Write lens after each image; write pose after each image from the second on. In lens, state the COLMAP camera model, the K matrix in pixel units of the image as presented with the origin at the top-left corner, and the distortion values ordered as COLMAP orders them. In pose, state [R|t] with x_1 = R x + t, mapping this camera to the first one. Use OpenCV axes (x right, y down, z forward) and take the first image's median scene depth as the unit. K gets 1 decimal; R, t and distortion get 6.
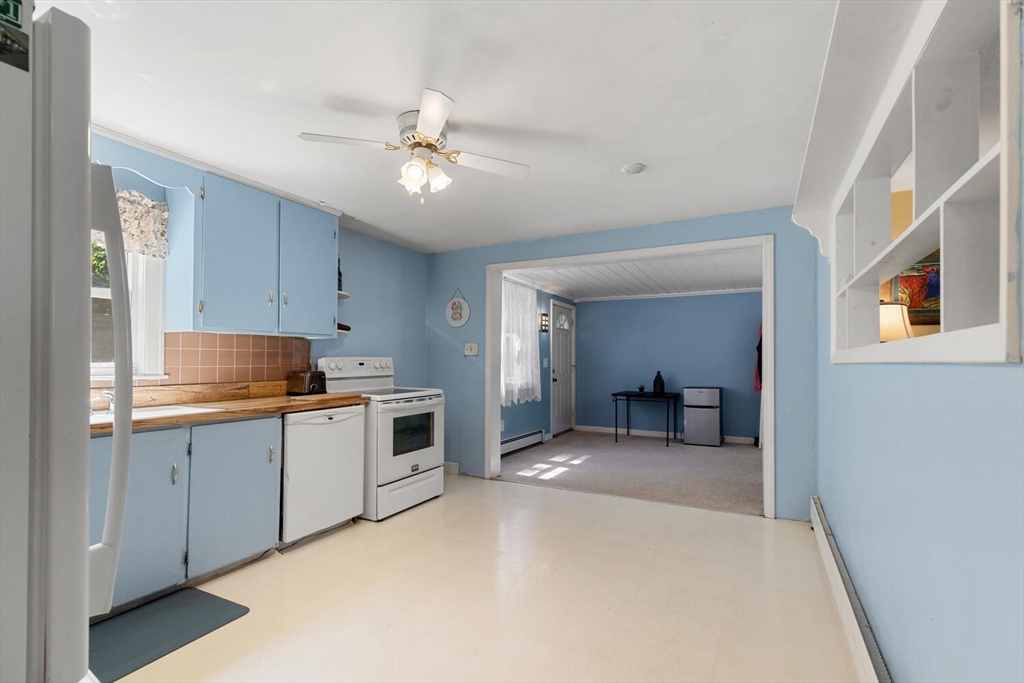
lens RADIAL K [[472.5, 0, 511.6], [0, 472.5, 345.6], [0, 0, 1]] dist [0.001428, 0.000080]
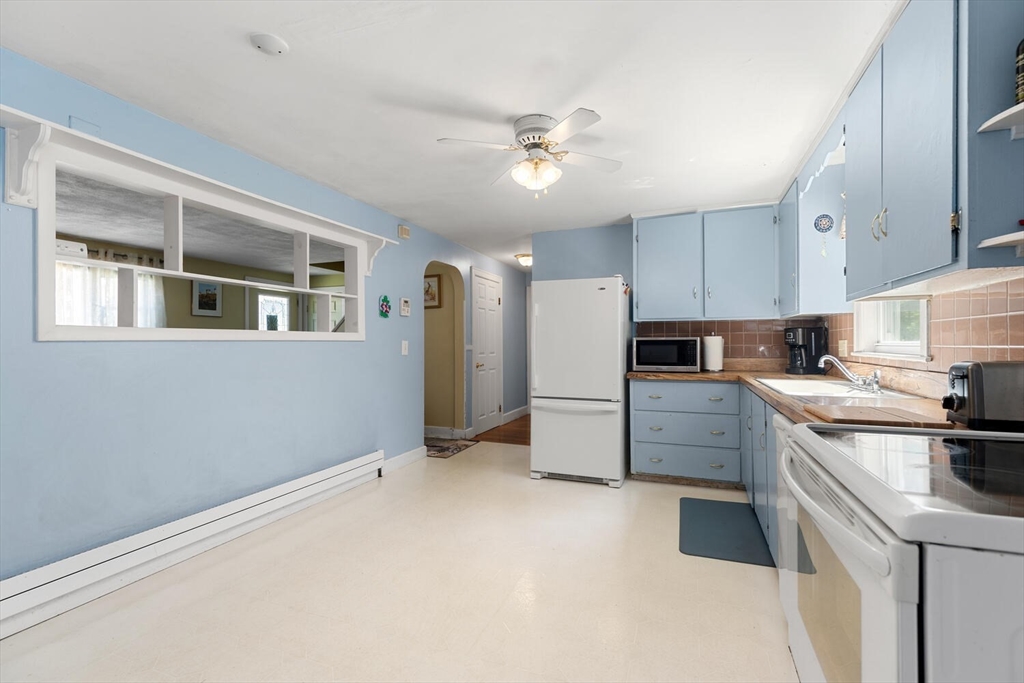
lens RADIAL K [[457.3, 0, 512.0], [0, 457.3, 341.5], [0, 0, 1]] dist [0.000914, 0.000004]
pose [[-0.993933, 0.000011, -0.109990, -0.003243], [0.004144, 0.999294, -0.037350, 0.049448], [0.109912, -0.037579, -0.993231, 1.314610]]
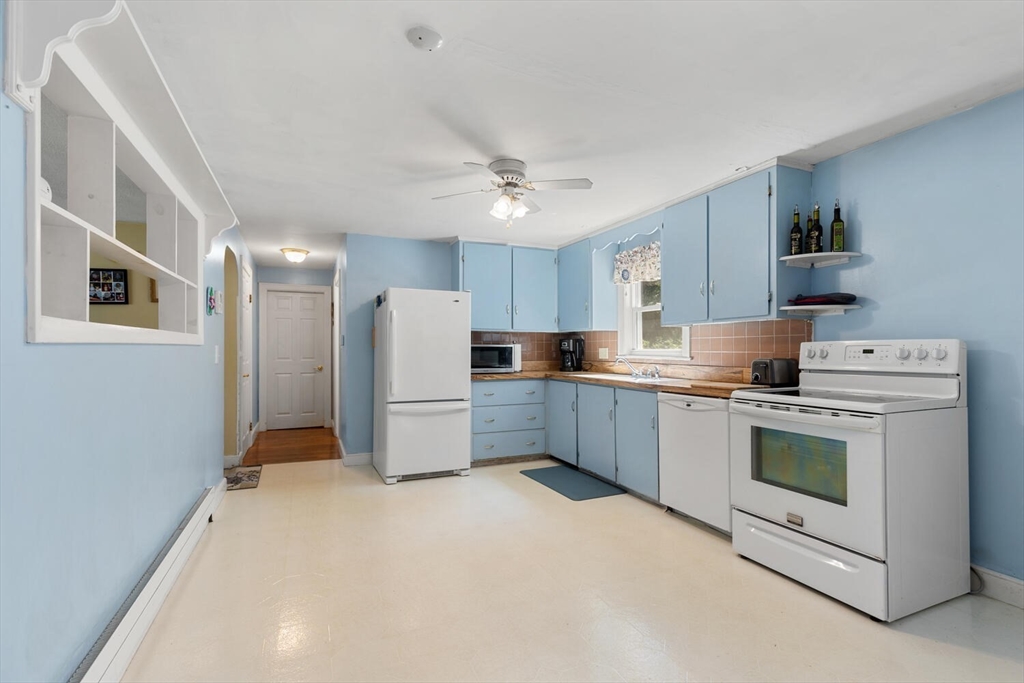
lens RADIAL K [[472.5, 0, 511.6], [0, 472.5, 345.6], [0, 0, 1]] dist [0.001428, 0.000080]
pose [[-0.625198, -0.008802, -0.780417, 0.538803], [0.023248, 0.999283, -0.029896, 0.044882], [0.780120, -0.036834, -0.624544, 1.168281]]
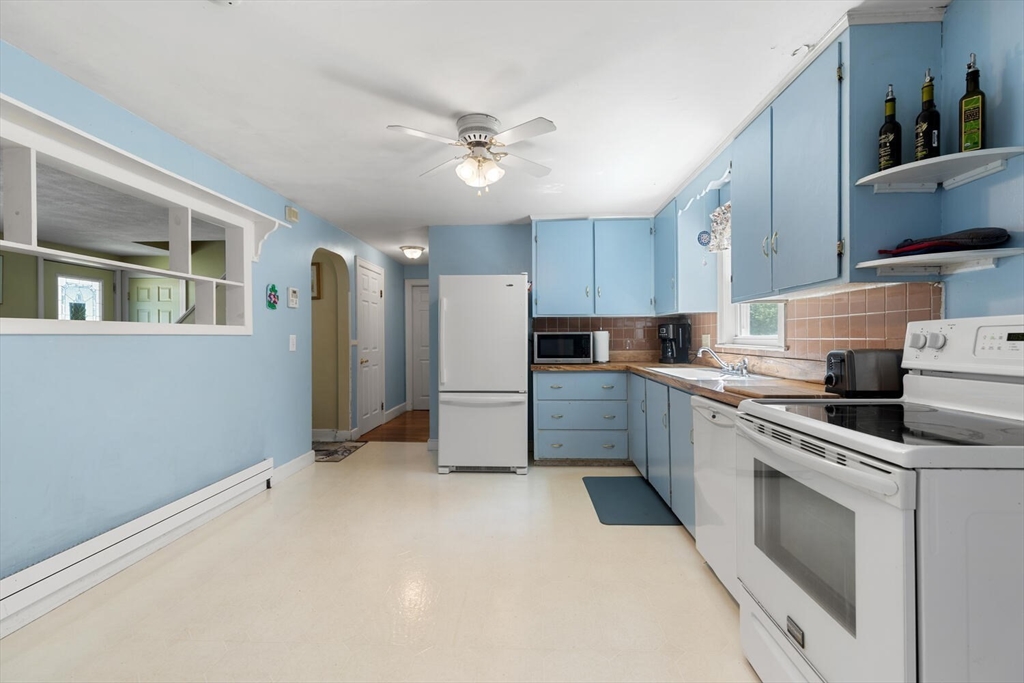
lens RADIAL K [[463.2, 0, 510.6], [0, 463.2, 336.3], [0, 0, 1]] dist [0.001436, -0.000161]
pose [[-0.907735, 0.000805, -0.419543, 0.140185], [0.016586, 0.999285, -0.033970, 0.049998], [0.419216, -0.037795, -0.907099, 1.301427]]
